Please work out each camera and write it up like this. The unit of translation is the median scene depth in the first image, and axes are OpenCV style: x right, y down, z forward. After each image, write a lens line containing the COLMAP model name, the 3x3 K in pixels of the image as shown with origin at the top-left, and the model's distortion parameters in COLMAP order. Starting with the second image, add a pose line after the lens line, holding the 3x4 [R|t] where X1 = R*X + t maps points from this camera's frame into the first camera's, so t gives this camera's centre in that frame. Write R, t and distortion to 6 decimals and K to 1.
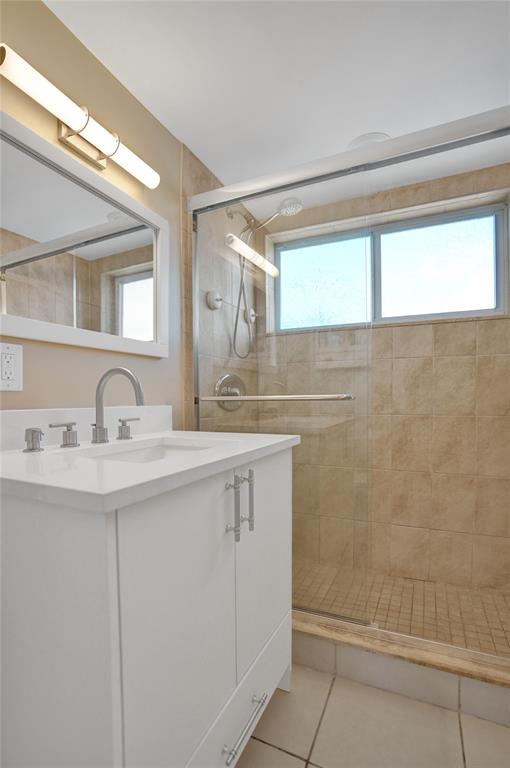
lens RADIAL K [[361.1, 0, 257.3], [0, 361.1, 407.6], [0, 0, 1]] dist [-0.063177, 0.023750]
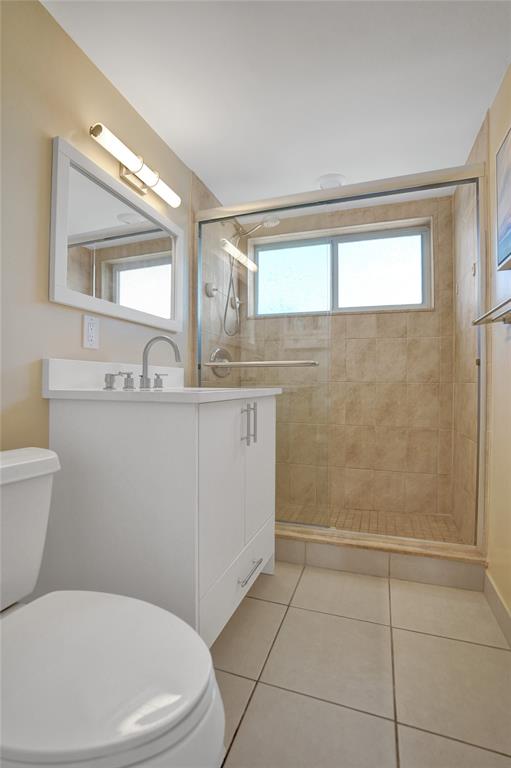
lens RADIAL K [[357.2, 0, 255.5], [0, 357.2, 384.0], [0, 0, 1]] dist [-0.073133, 0.028894]
pose [[0.994496, 0.011578, 0.104130, -0.088791], [-0.008973, 0.999636, -0.025453, 0.066023], [-0.104387, 0.024378, 0.994238, -0.263077]]
